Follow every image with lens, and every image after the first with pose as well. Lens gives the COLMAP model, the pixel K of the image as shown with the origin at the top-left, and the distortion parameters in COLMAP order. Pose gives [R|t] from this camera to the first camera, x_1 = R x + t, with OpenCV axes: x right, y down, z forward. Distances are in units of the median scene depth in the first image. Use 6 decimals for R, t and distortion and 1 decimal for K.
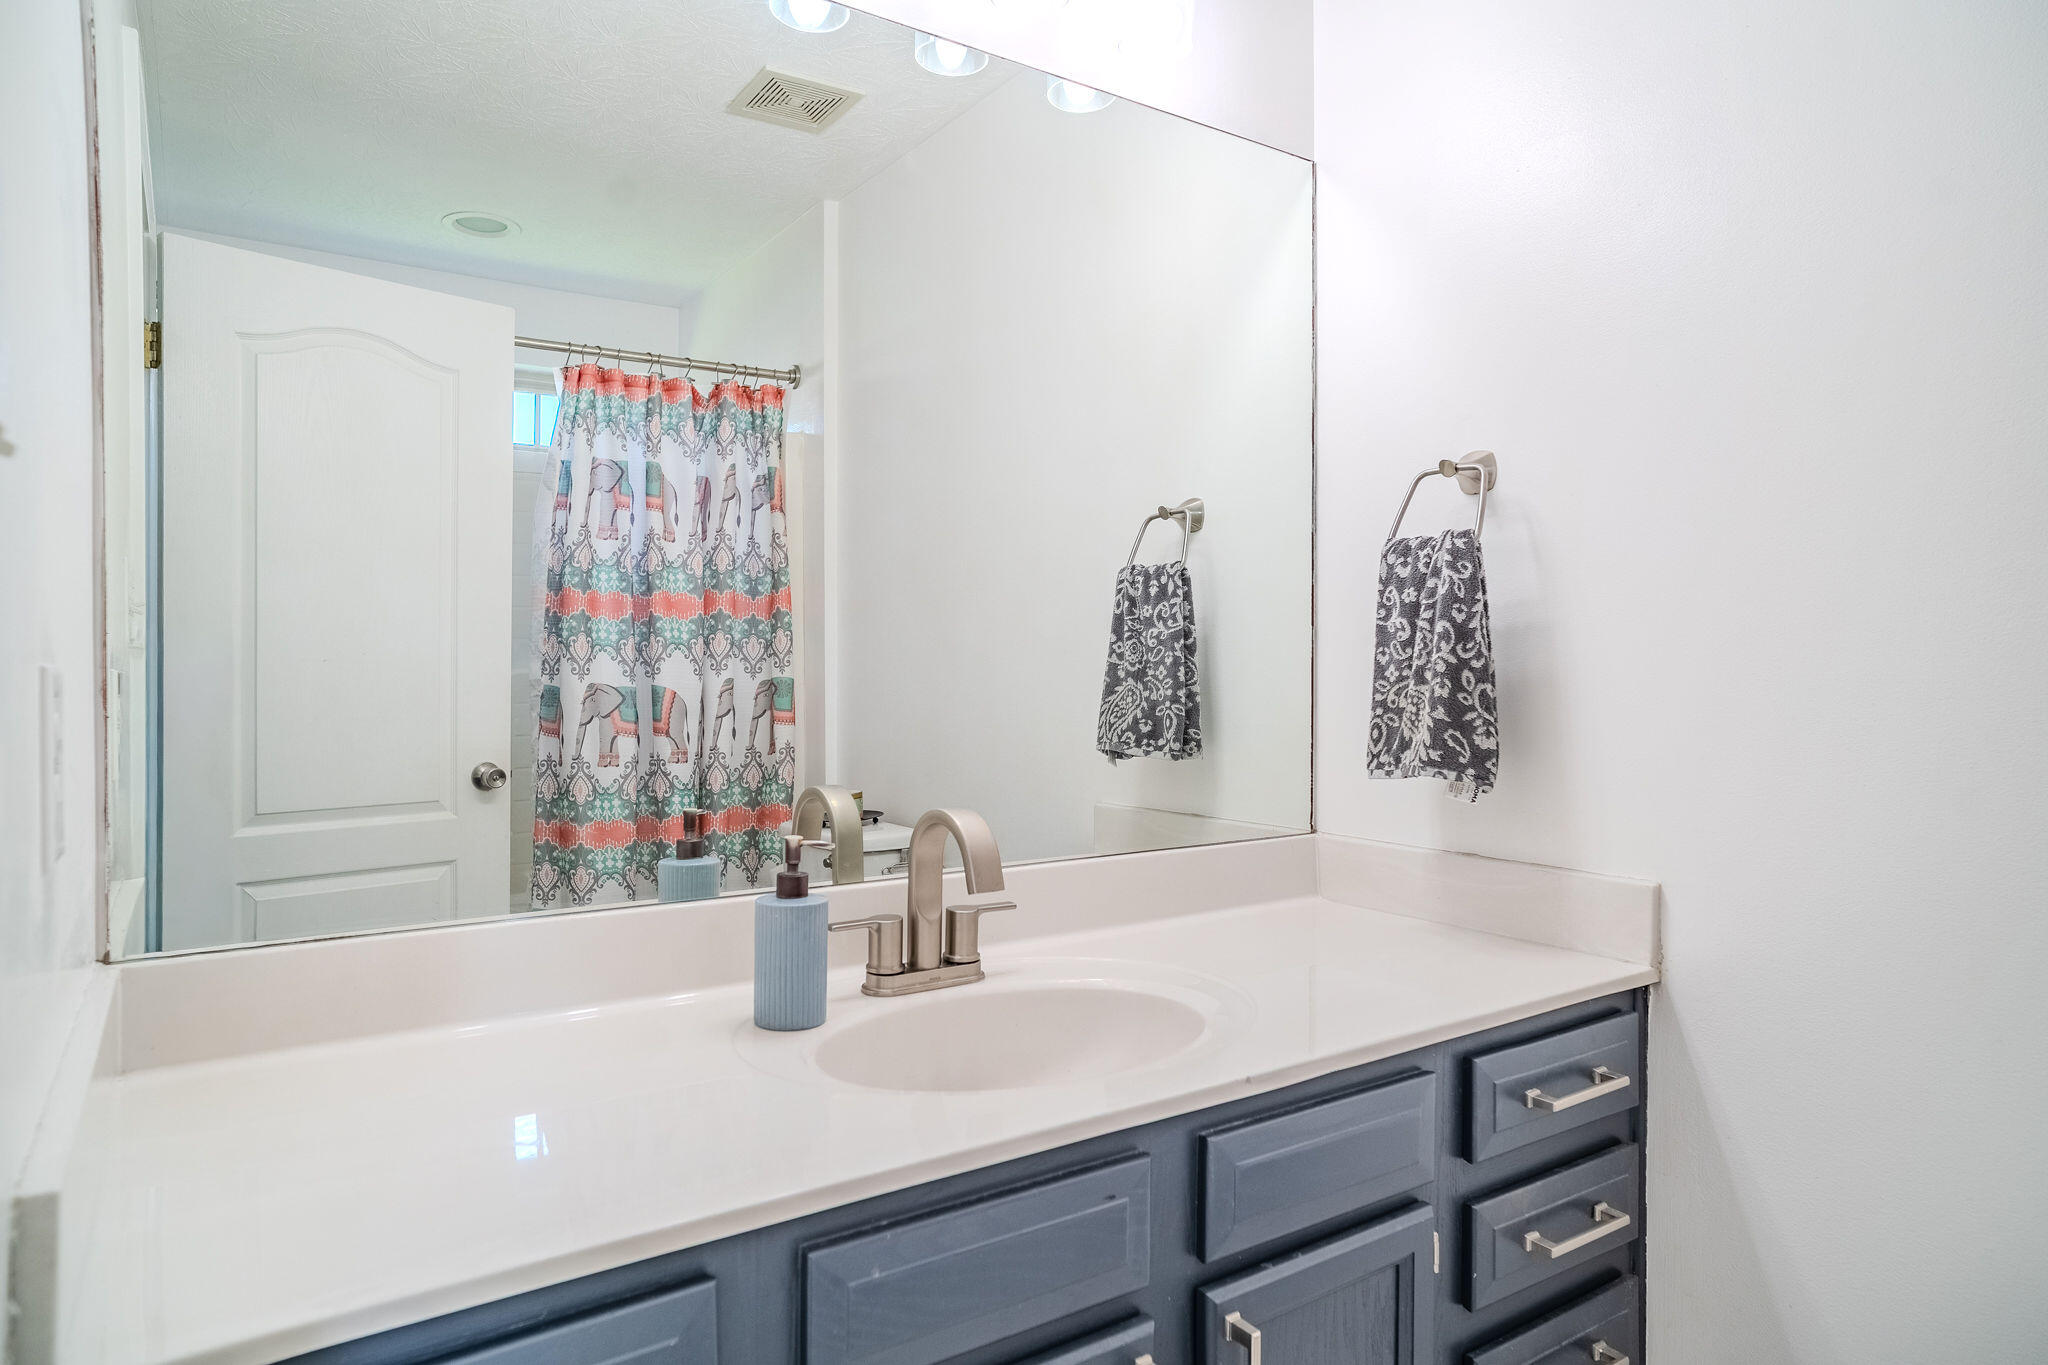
lens RADIAL K [[1245.4, 0, 1008.8], [0, 1245.4, 662.5], [0, 0, 1]] dist [-0.018246, 0.018186]
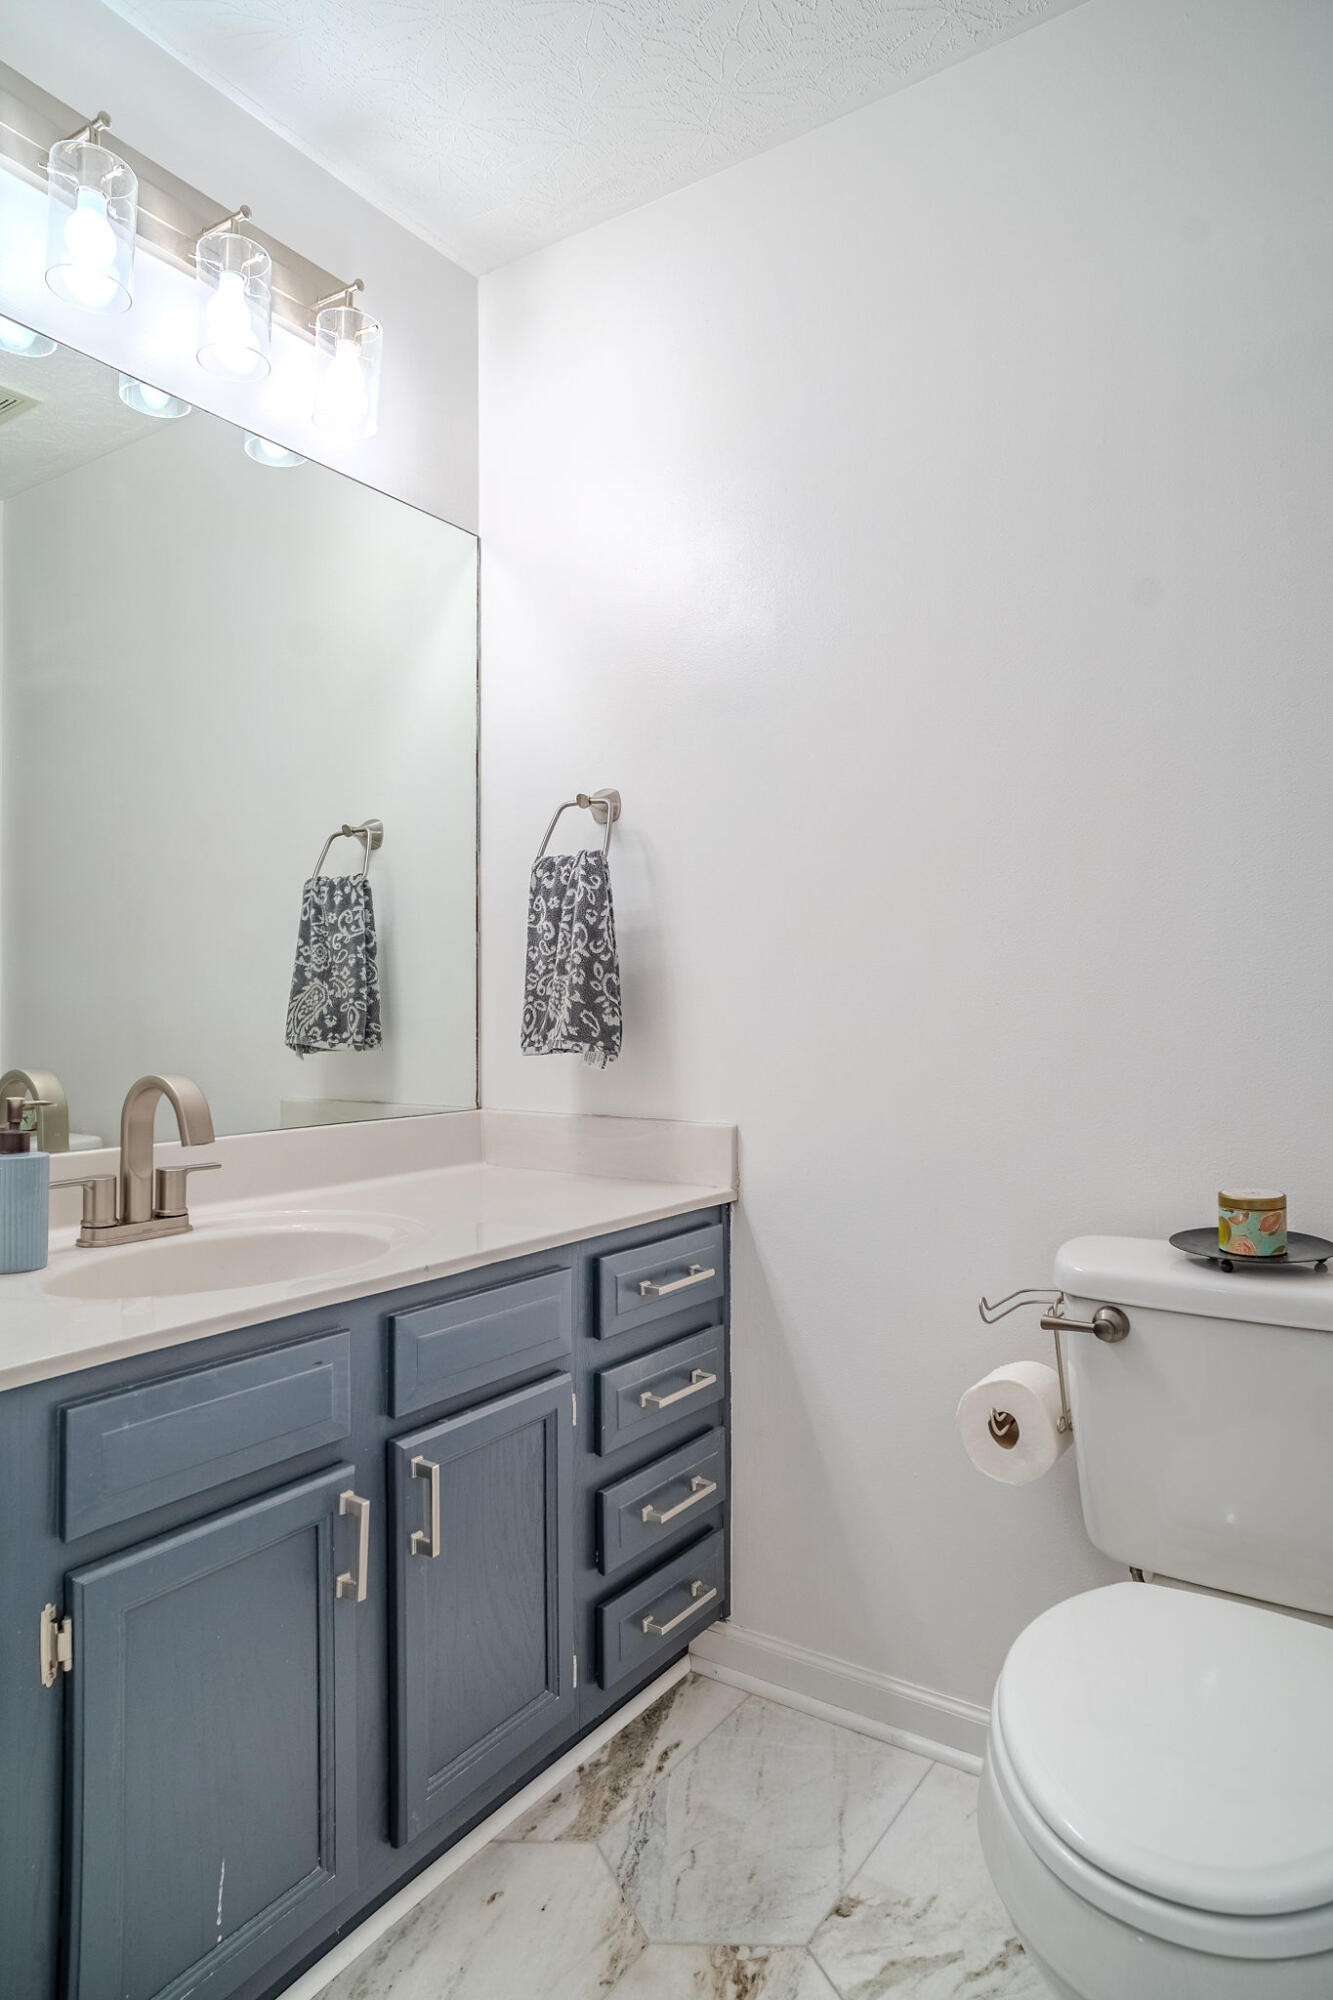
lens RADIAL K [[1216.2, 0, 646.7], [0, 1216.2, 1015.4], [0, 0, 1]] dist [-0.018246, 0.018186]
pose [[0.930525, -0.009804, 0.366097, -0.037402], [0.004805, 0.999882, 0.014564, 0.045399], [-0.366197, -0.011793, 0.930463, -0.173301]]
